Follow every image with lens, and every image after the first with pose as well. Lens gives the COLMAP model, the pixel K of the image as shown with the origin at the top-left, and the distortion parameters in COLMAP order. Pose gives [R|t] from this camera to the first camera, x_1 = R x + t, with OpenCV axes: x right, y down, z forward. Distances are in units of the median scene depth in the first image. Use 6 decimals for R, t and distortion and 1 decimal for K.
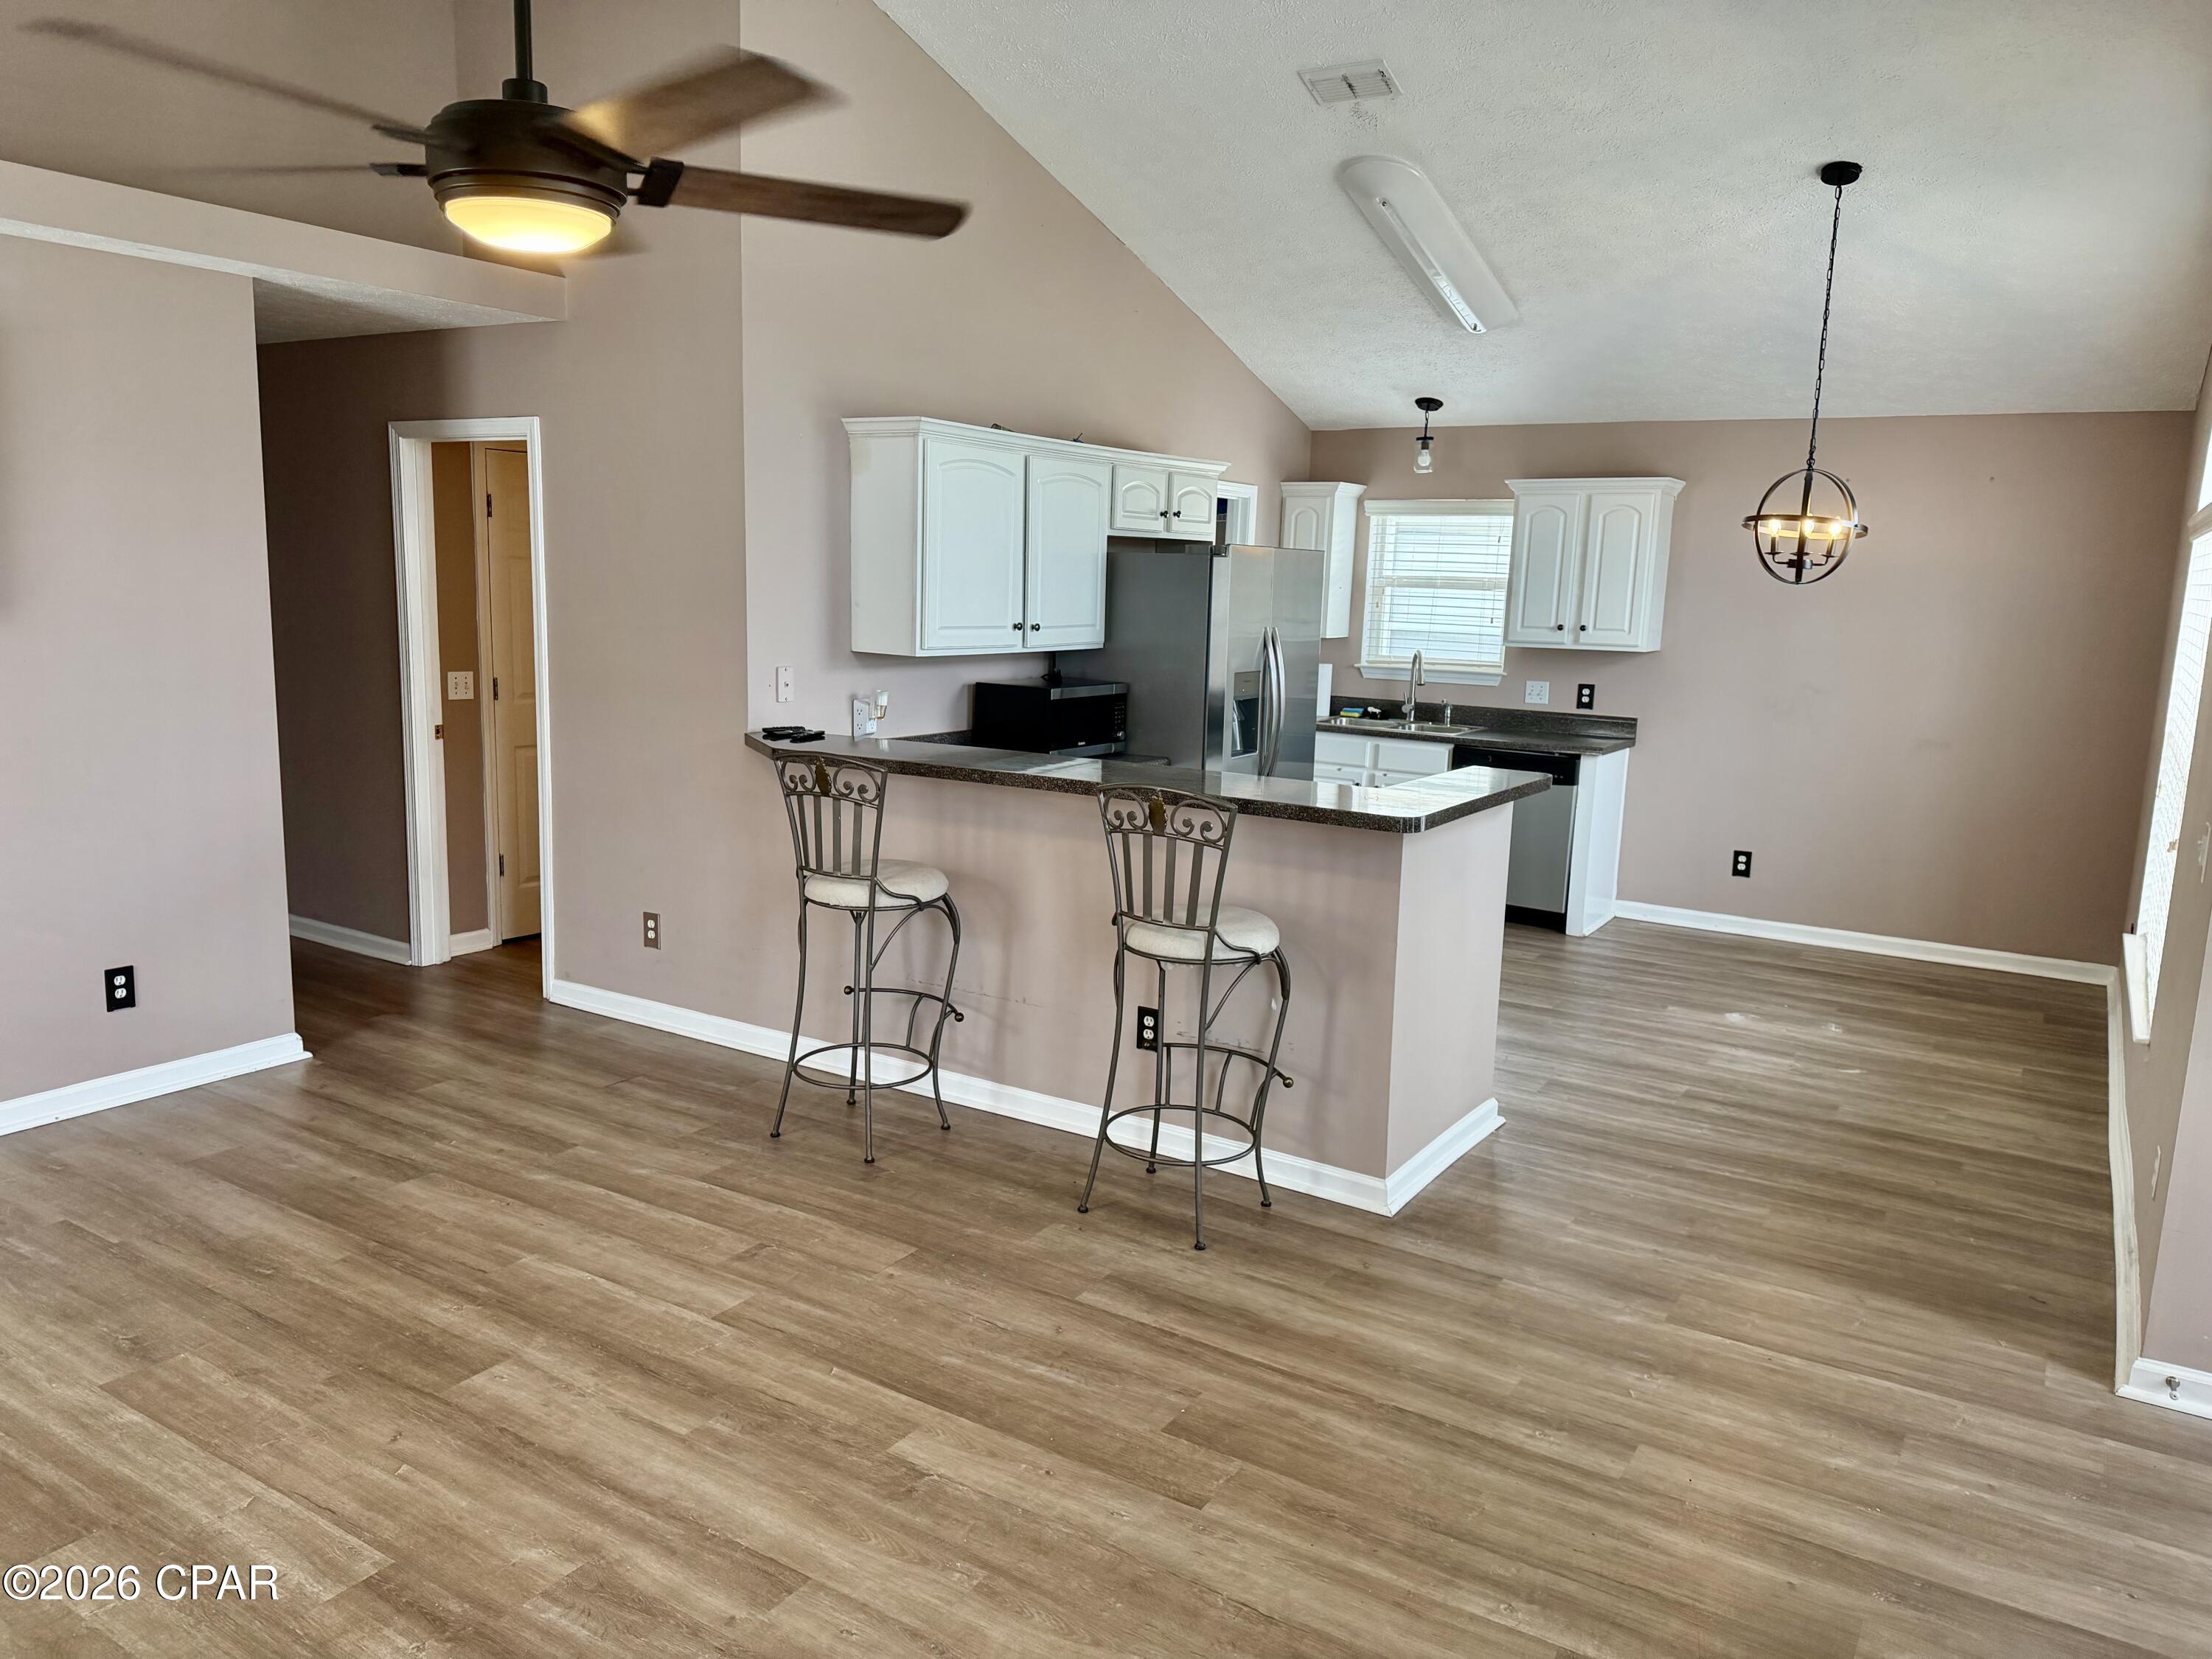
lens RADIAL K [[1588.3, 0, 1112.6], [0, 1588.3, 827.3], [0, 0, 1]] dist [0.084858, -0.097560]
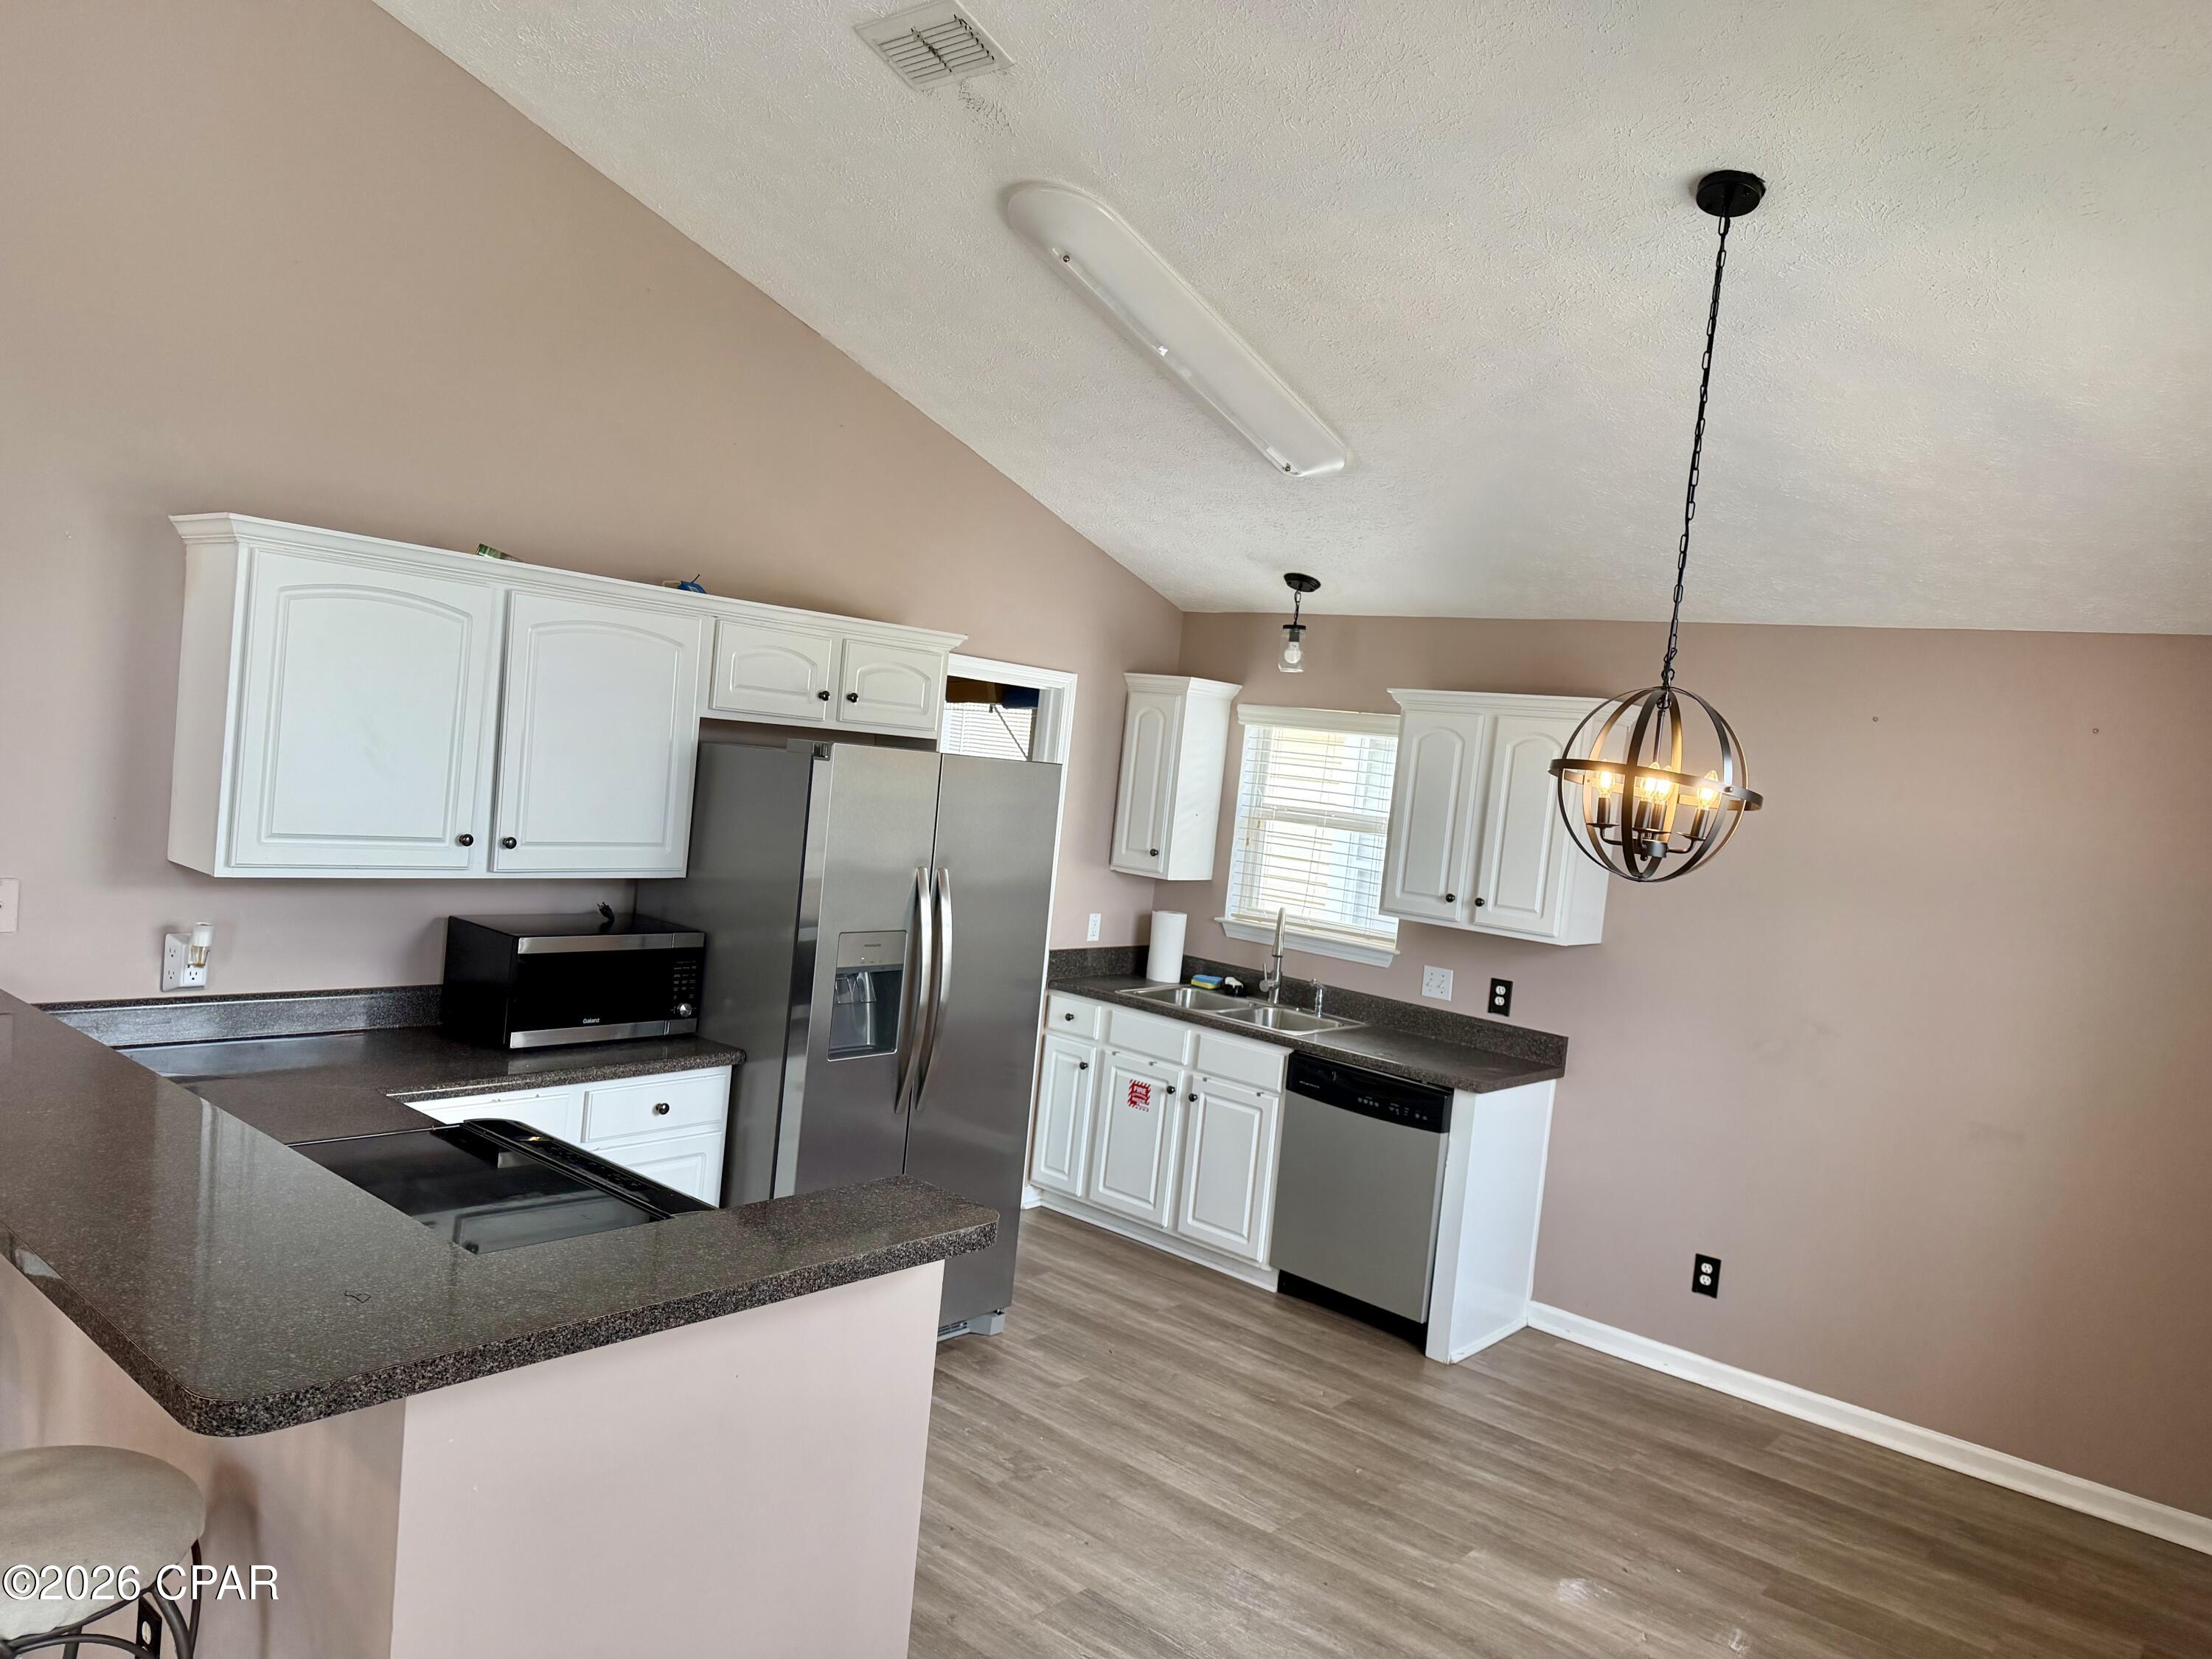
lens RADIAL K [[1573.8, 0, 1083.1], [0, 1573.8, 834.8], [0, 0, 1]] dist [0.121410, -0.228282]
pose [[0.985507, 0.078751, -0.150249, 0.334161], [-0.095595, 0.989501, -0.108395, -0.092181], [0.140135, 0.121187, 0.982688, 0.436688]]
